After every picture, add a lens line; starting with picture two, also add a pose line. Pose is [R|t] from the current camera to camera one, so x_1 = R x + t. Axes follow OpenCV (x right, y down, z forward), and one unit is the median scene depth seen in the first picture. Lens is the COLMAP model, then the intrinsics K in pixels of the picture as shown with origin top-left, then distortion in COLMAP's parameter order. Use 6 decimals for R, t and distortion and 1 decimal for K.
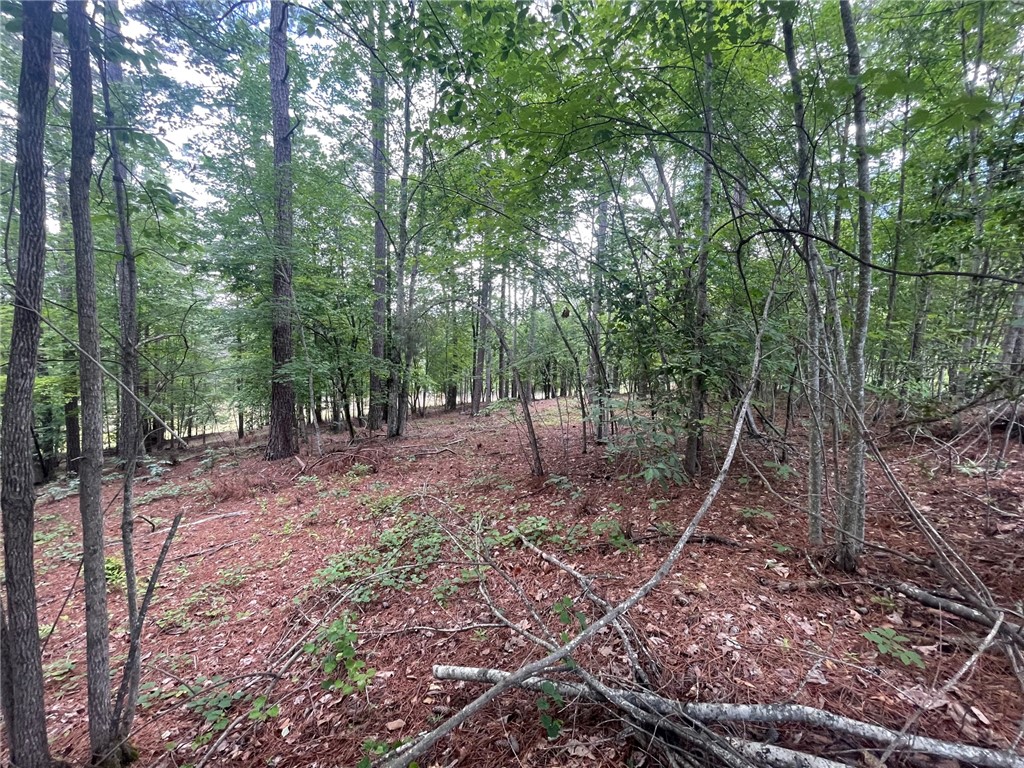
lens RADIAL K [[410.7, 0, 511.8], [0, 410.7, 382.5], [0, 0, 1]] dist [-0.002190, -0.000006]
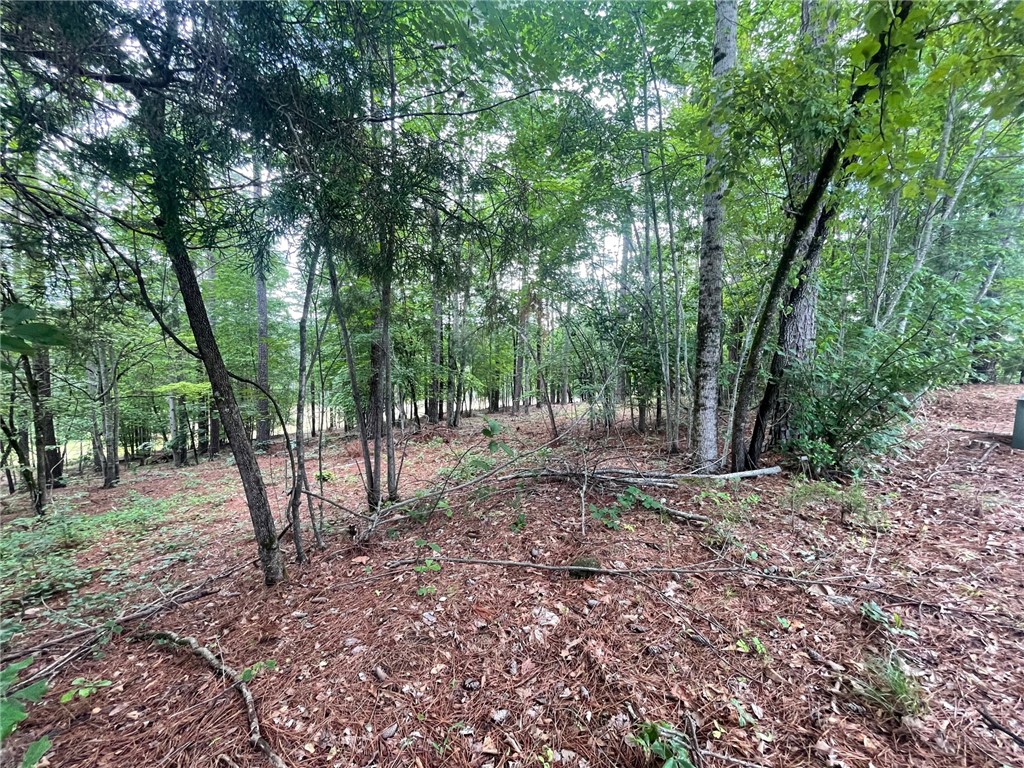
lens RADIAL K [[410.7, 0, 510.5], [0, 410.7, 388.0], [0, 0, 1]] dist [-0.002190, -0.000006]
pose [[0.994553, -0.017921, -0.102683, 0.022395], [0.017752, 0.999839, -0.002559, 0.015156], [0.102713, 0.000723, 0.994711, -0.214322]]
